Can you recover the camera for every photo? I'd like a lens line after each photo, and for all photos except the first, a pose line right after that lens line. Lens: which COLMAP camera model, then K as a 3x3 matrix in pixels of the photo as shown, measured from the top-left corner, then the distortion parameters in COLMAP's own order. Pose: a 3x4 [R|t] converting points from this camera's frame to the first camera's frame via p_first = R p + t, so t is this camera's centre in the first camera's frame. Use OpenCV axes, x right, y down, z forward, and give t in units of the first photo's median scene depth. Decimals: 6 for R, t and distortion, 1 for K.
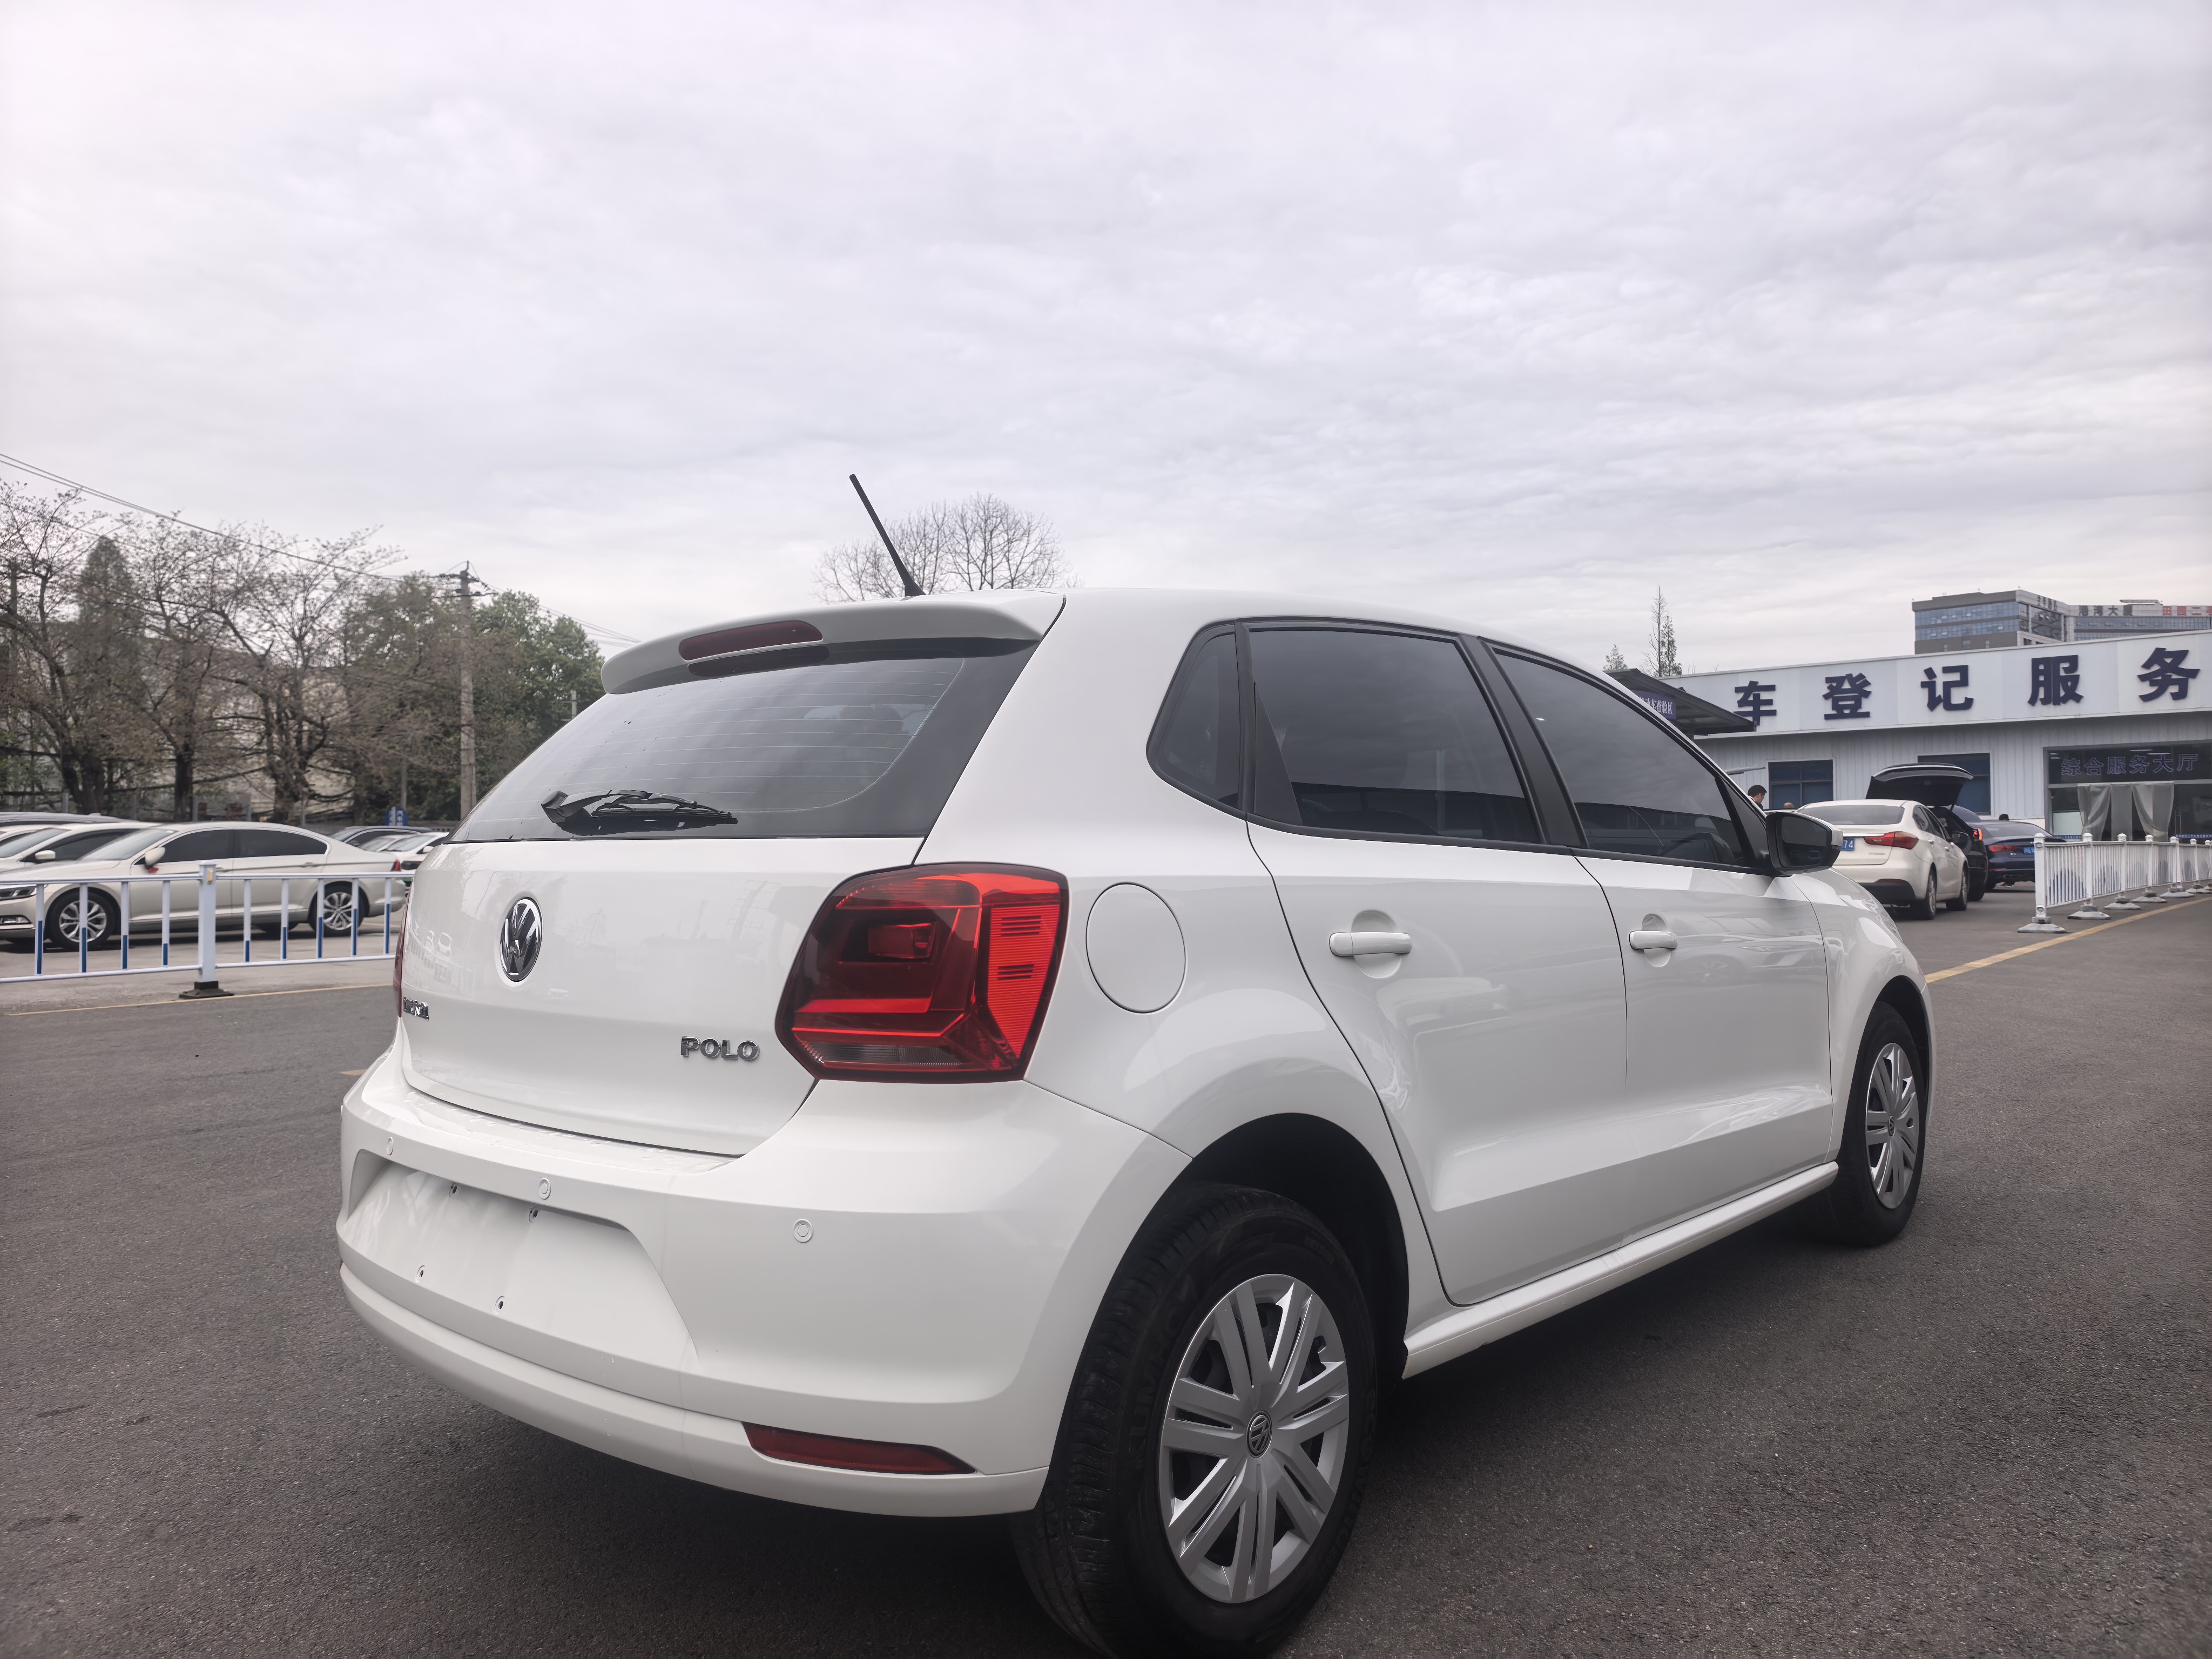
lens RADIAL K [[1599.1, 0, 1120.3], [0, 1599.1, 847.4], [0, 0, 1]] dist [0.051516, -0.073115]
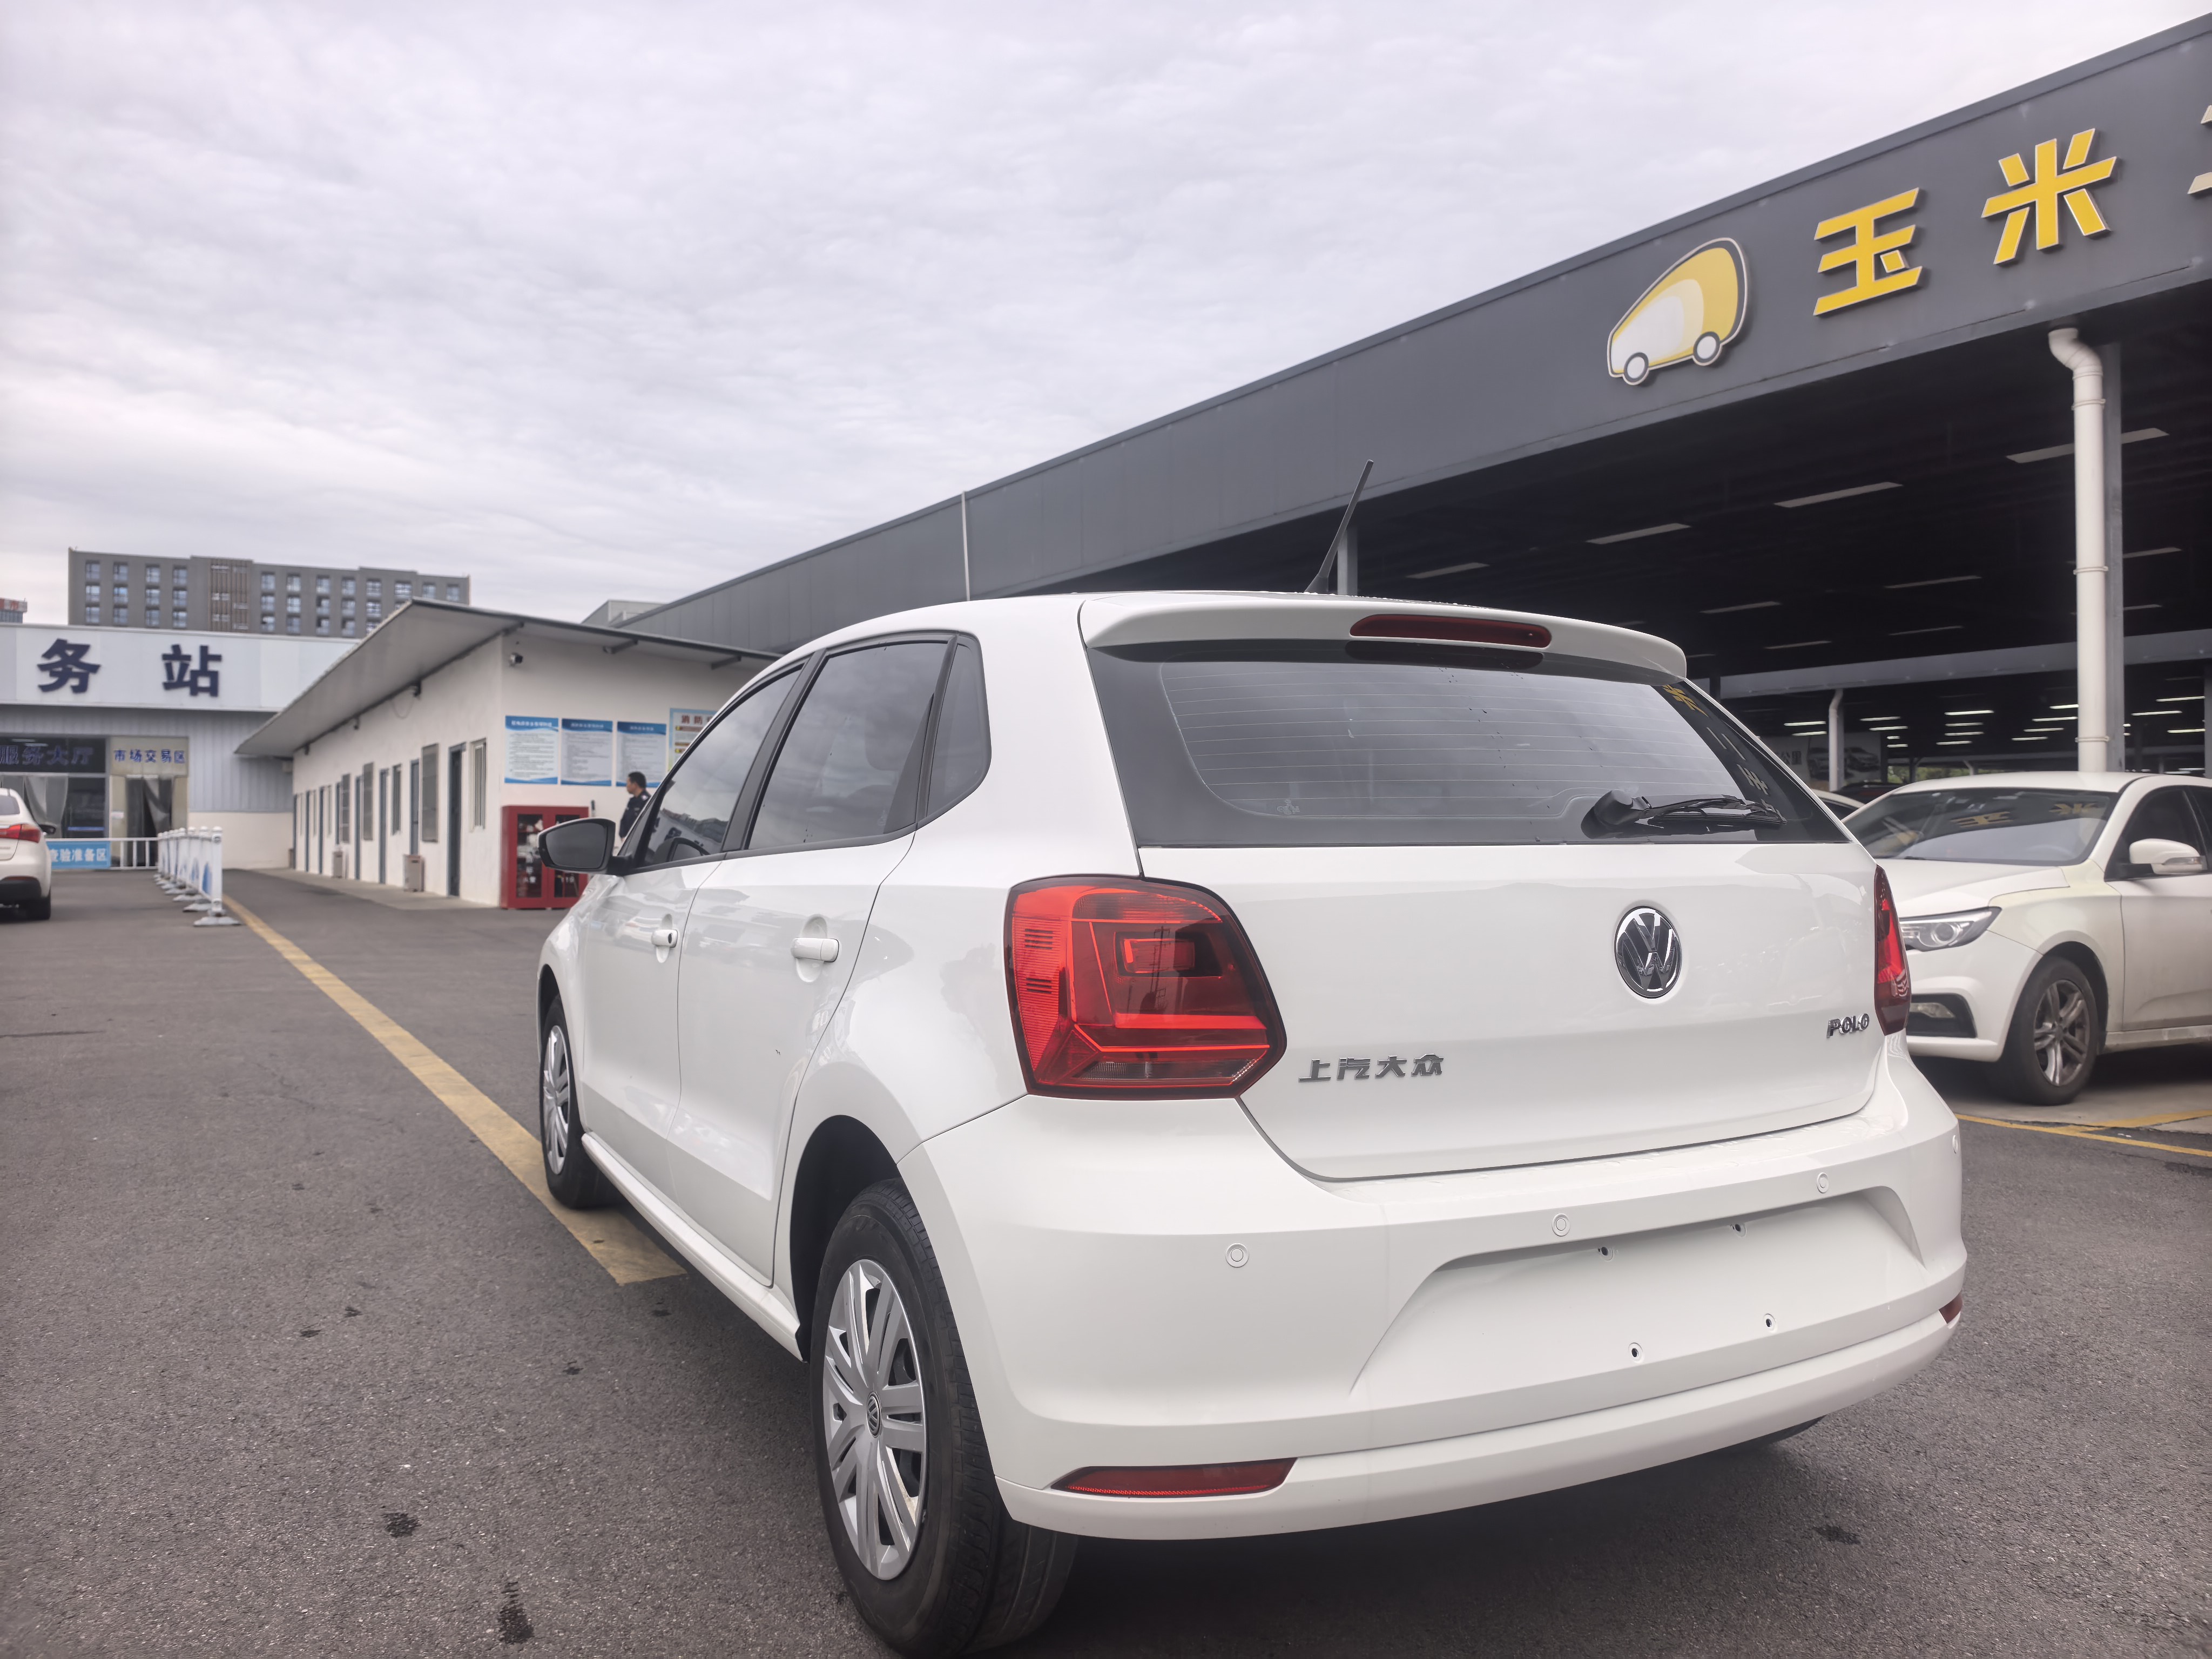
lens RADIAL K [[1613.6, 0, 1106.0], [0, 1613.6, 829.5], [0, 0, 1]] dist [0.038908, -0.067718]
pose [[0.293318, 0.008207, 0.955980, -0.103922], [-0.002663, 0.999966, -0.007767, -0.000377], [-0.956011, -0.000268, 0.293330, 0.079317]]
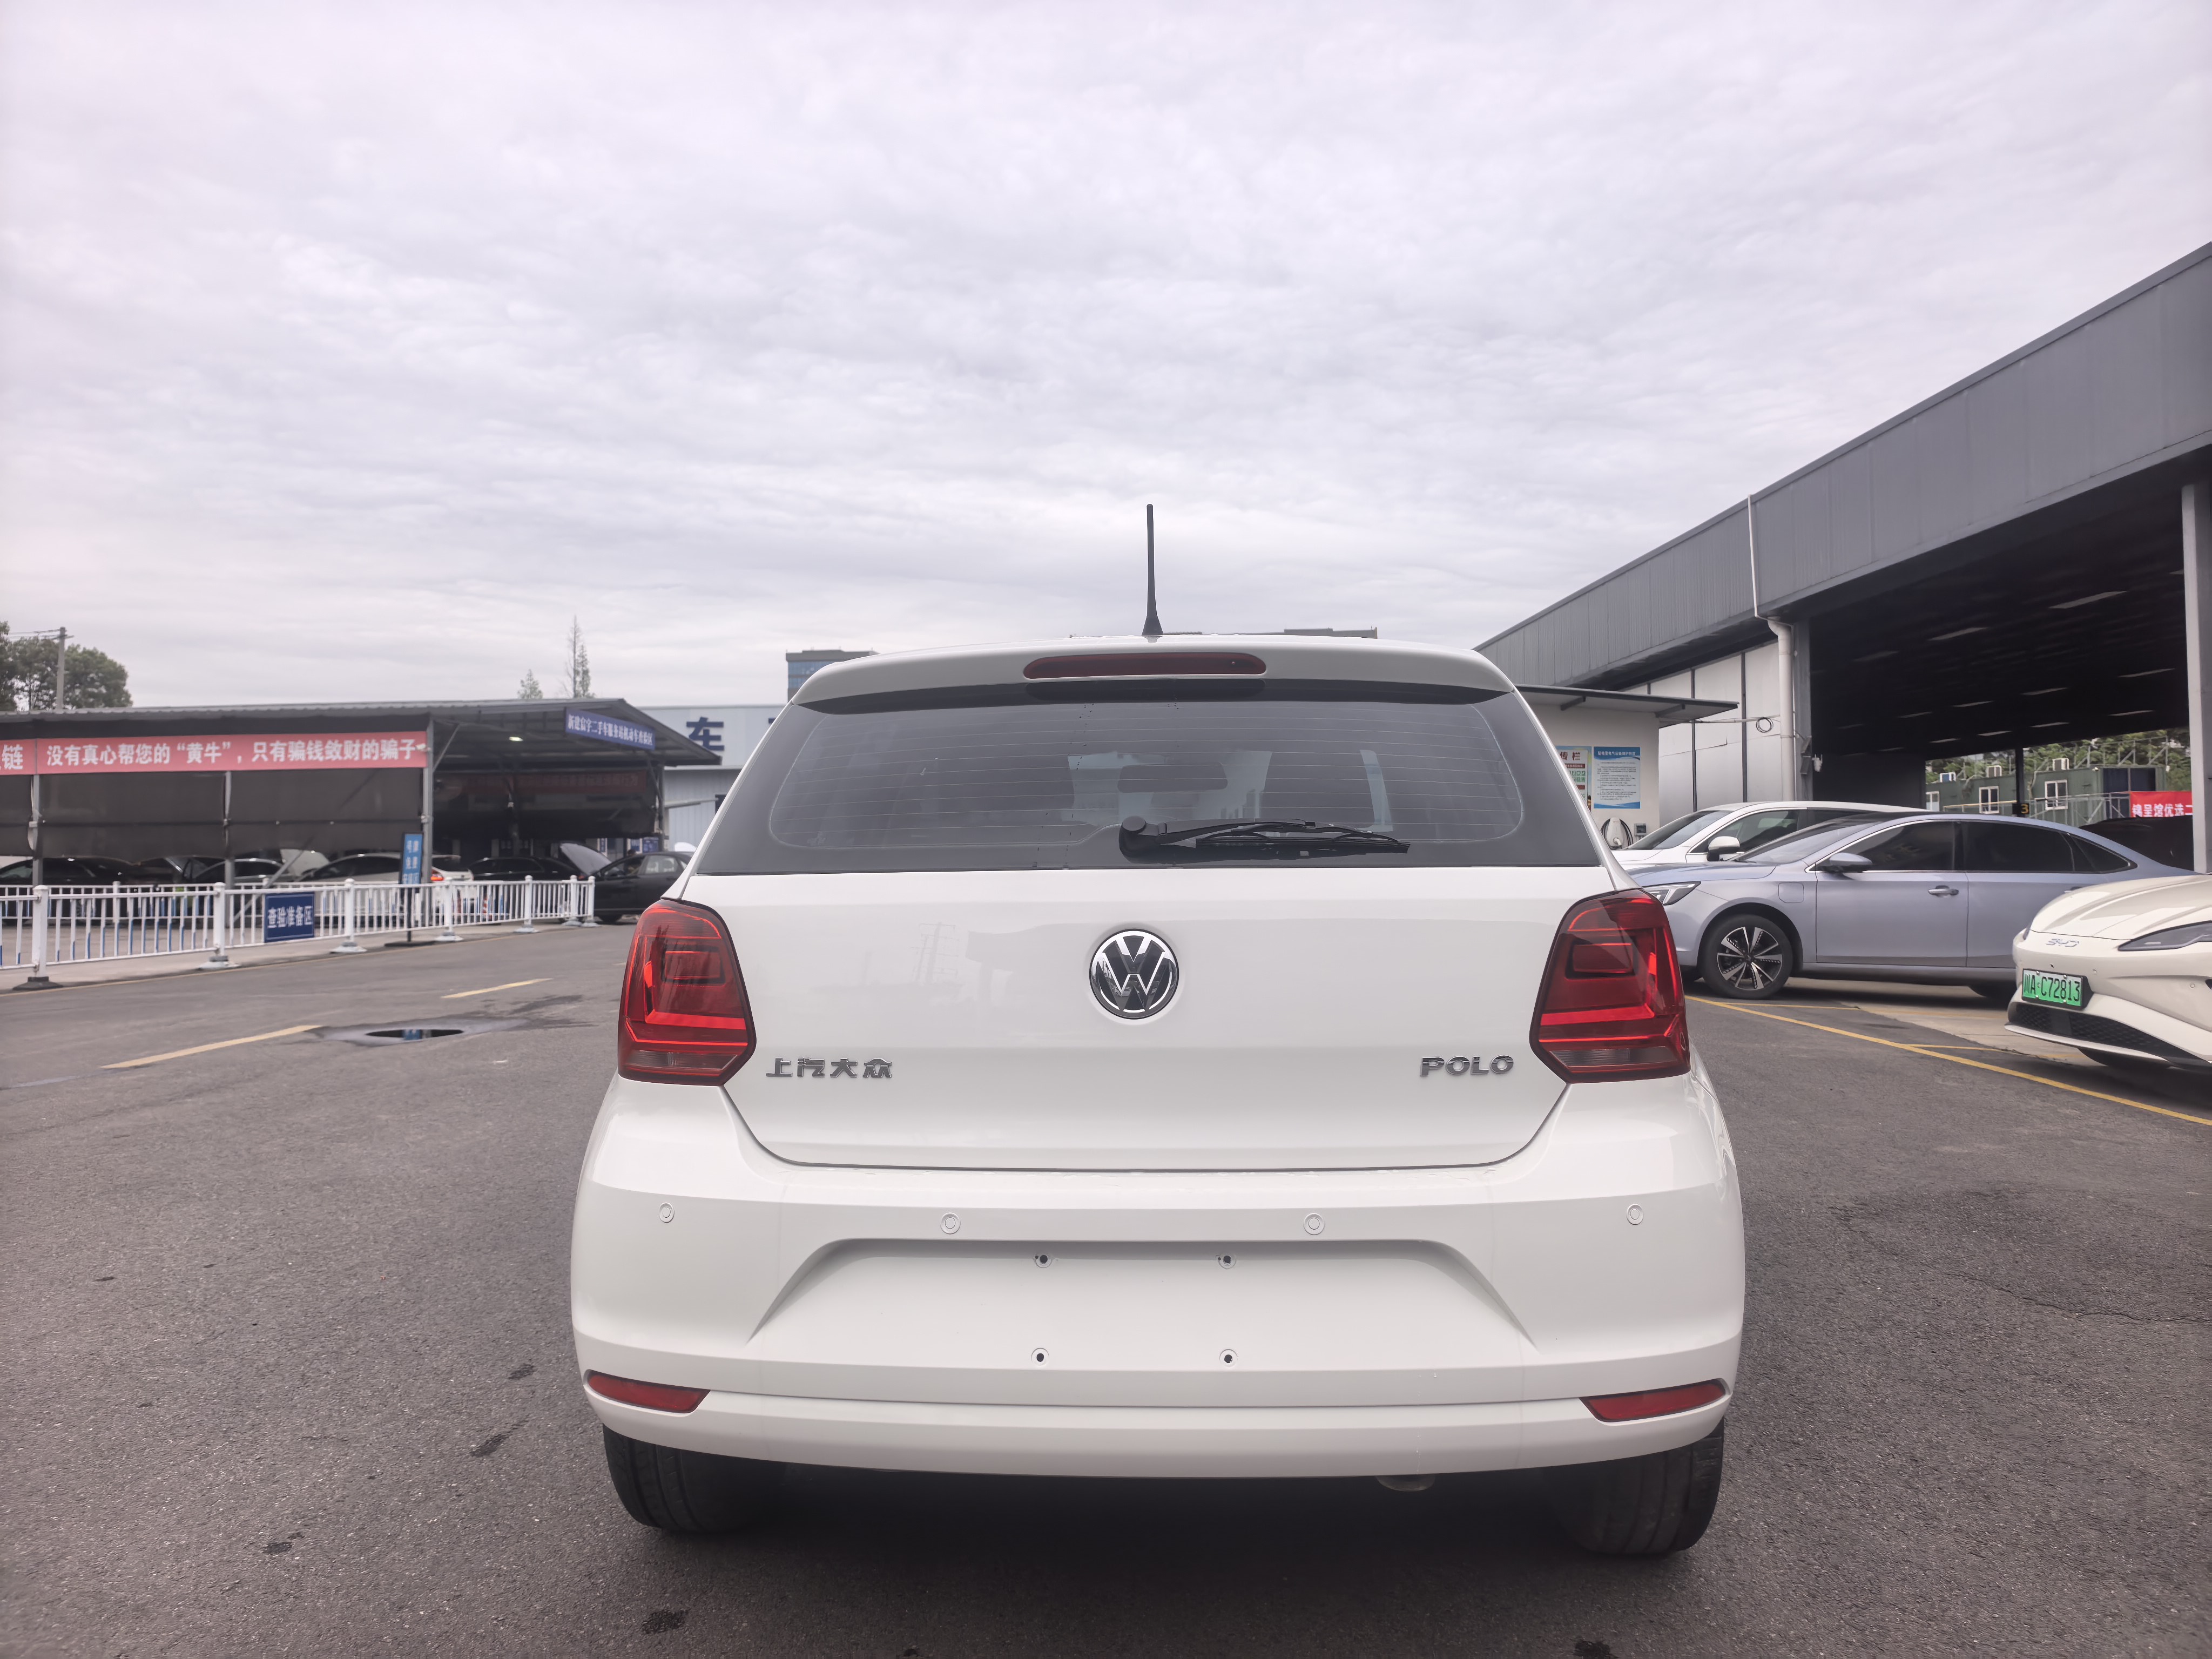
lens RADIAL K [[1599.1, 0, 1120.3], [0, 1599.1, 847.4], [0, 0, 1]] dist [0.051516, -0.073115]
pose [[0.763957, 0.006508, 0.645234, -0.075466], [0.004754, 0.999865, -0.015714, -0.000204], [-0.645250, 0.015072, 0.763823, 0.022744]]
